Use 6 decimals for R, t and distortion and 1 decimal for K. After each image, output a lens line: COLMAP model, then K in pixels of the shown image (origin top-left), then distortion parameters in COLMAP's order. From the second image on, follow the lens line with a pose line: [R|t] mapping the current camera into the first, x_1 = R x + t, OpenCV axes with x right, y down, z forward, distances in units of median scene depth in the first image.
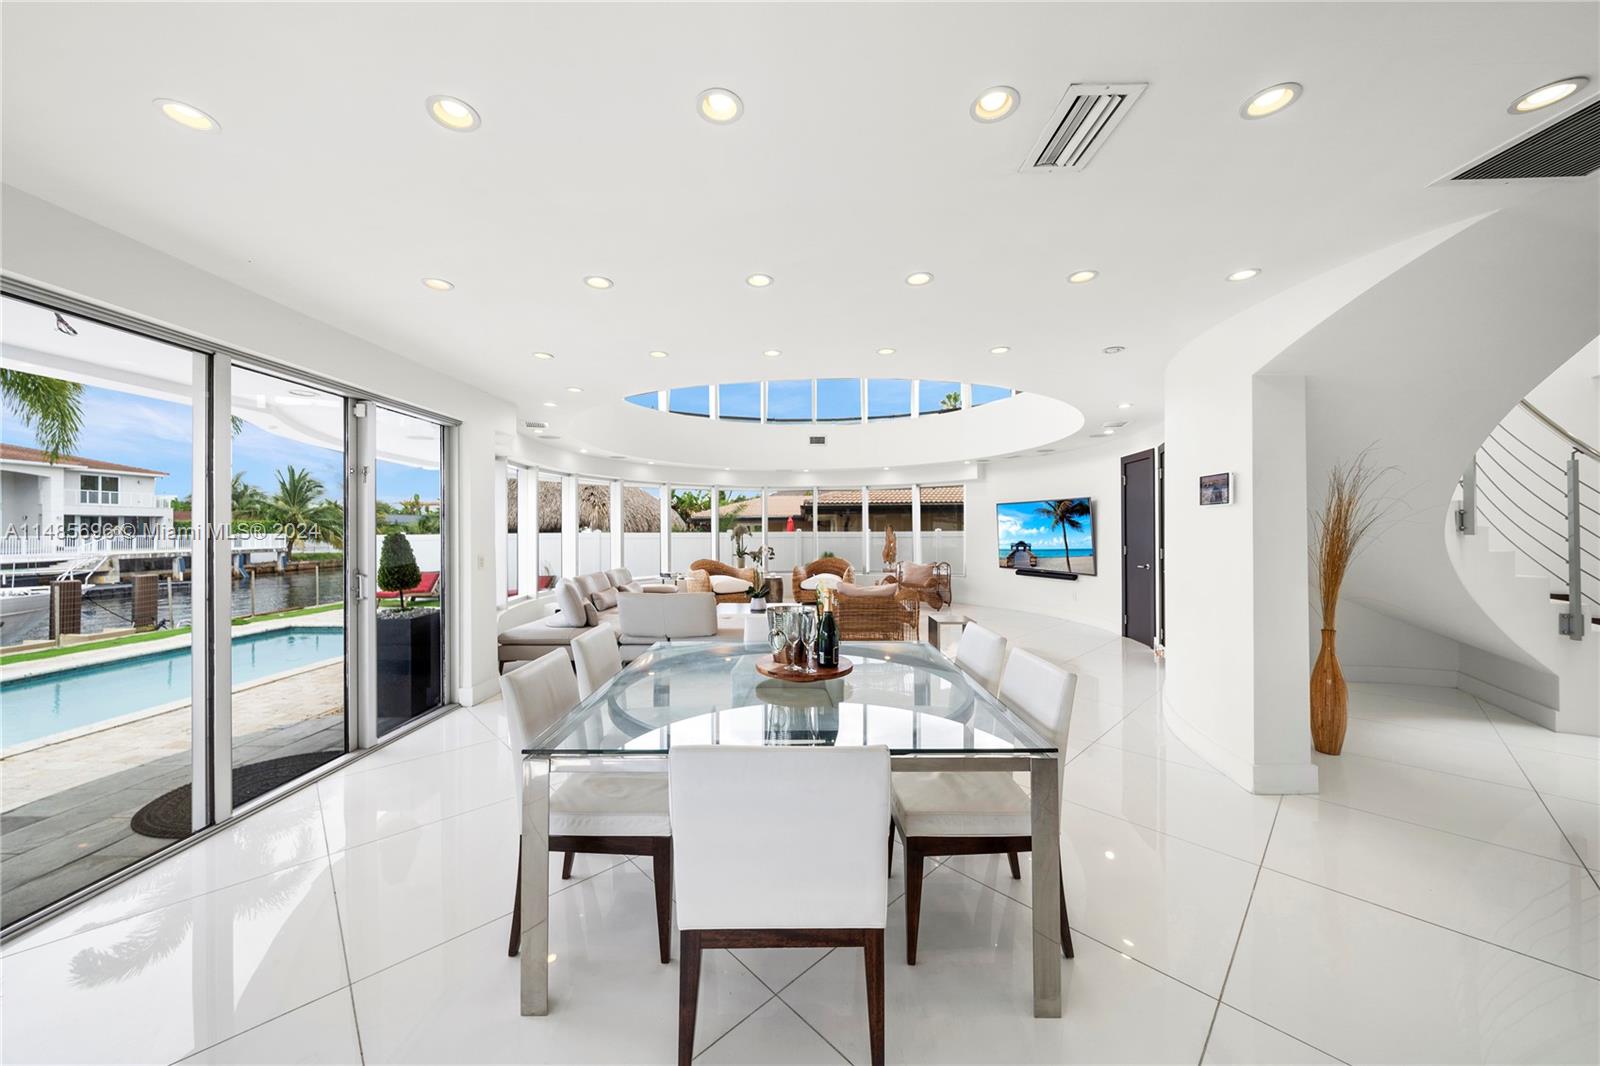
lens RADIAL K [[570.3, 0, 805.1], [0, 570.3, 527.5], [0, 0, 1]] dist [-0.000193, -0.000041]
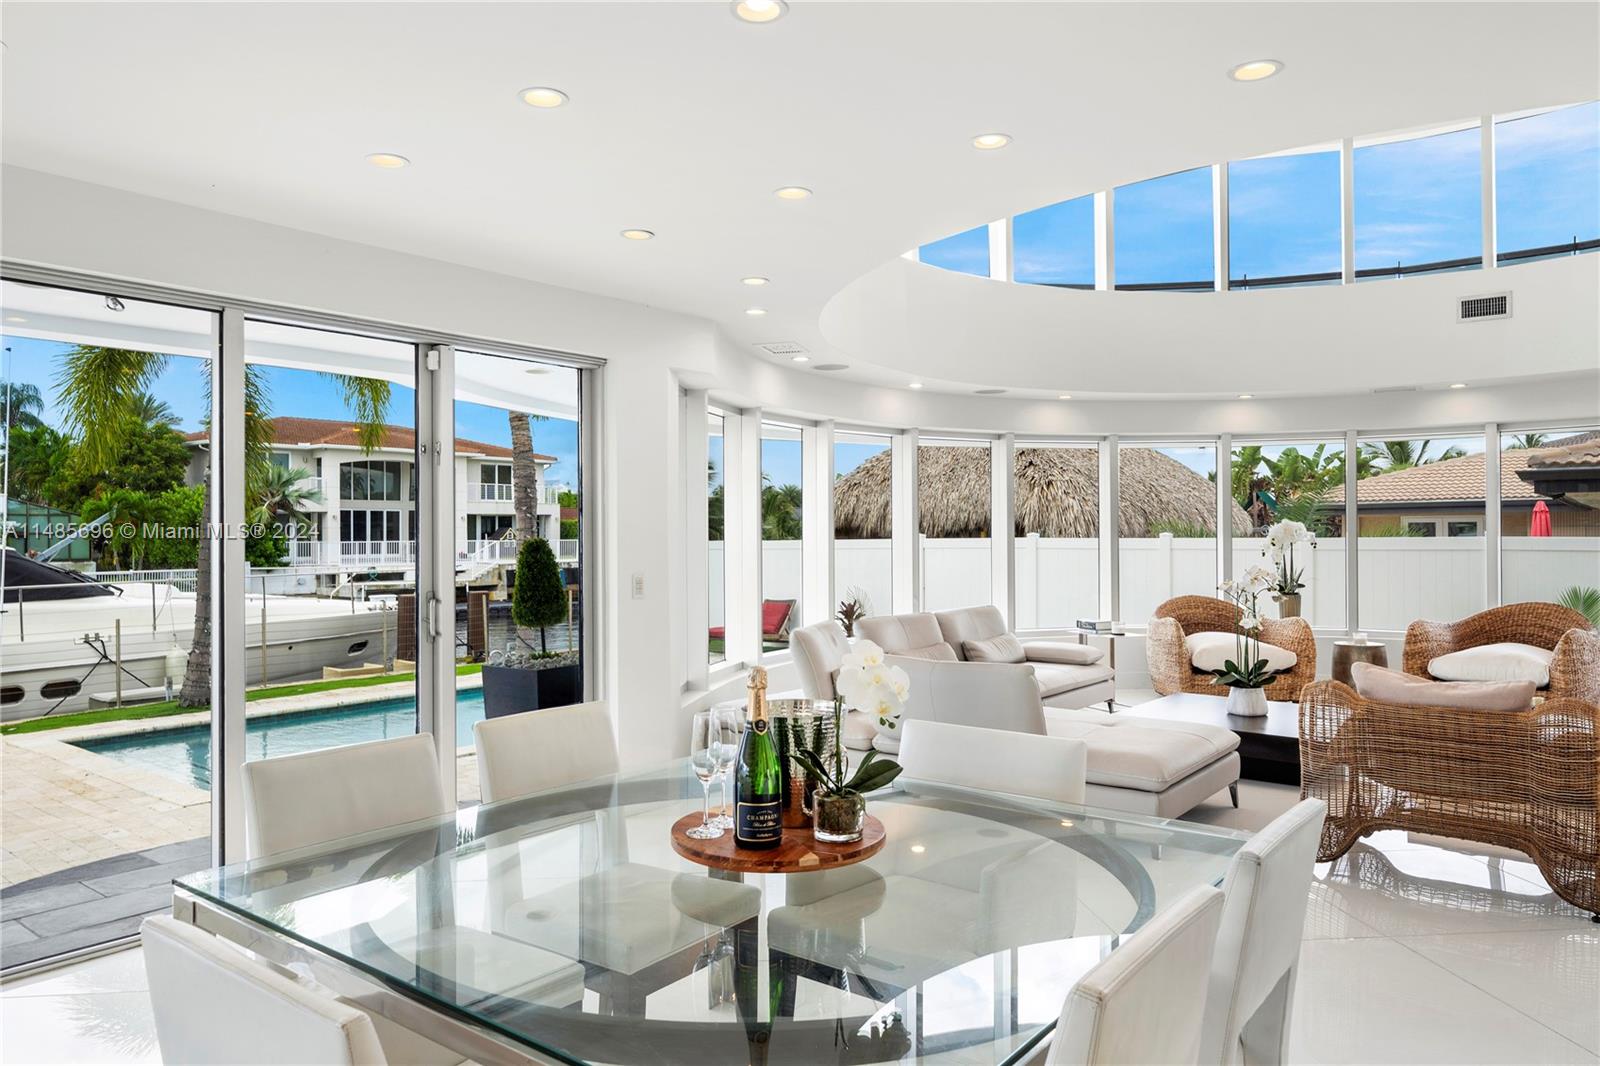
lens RADIAL K [[1128.4, 0, 799.4], [0, 1128.4, 532.6], [0, 0, 1]] dist [0.009682, -0.005786]
pose [[0.771822, -0.000795, -0.635839, 0.154974], [0.004209, 0.999984, 0.003859, -0.000577], [0.635825, -0.005655, 0.771812, 0.084365]]
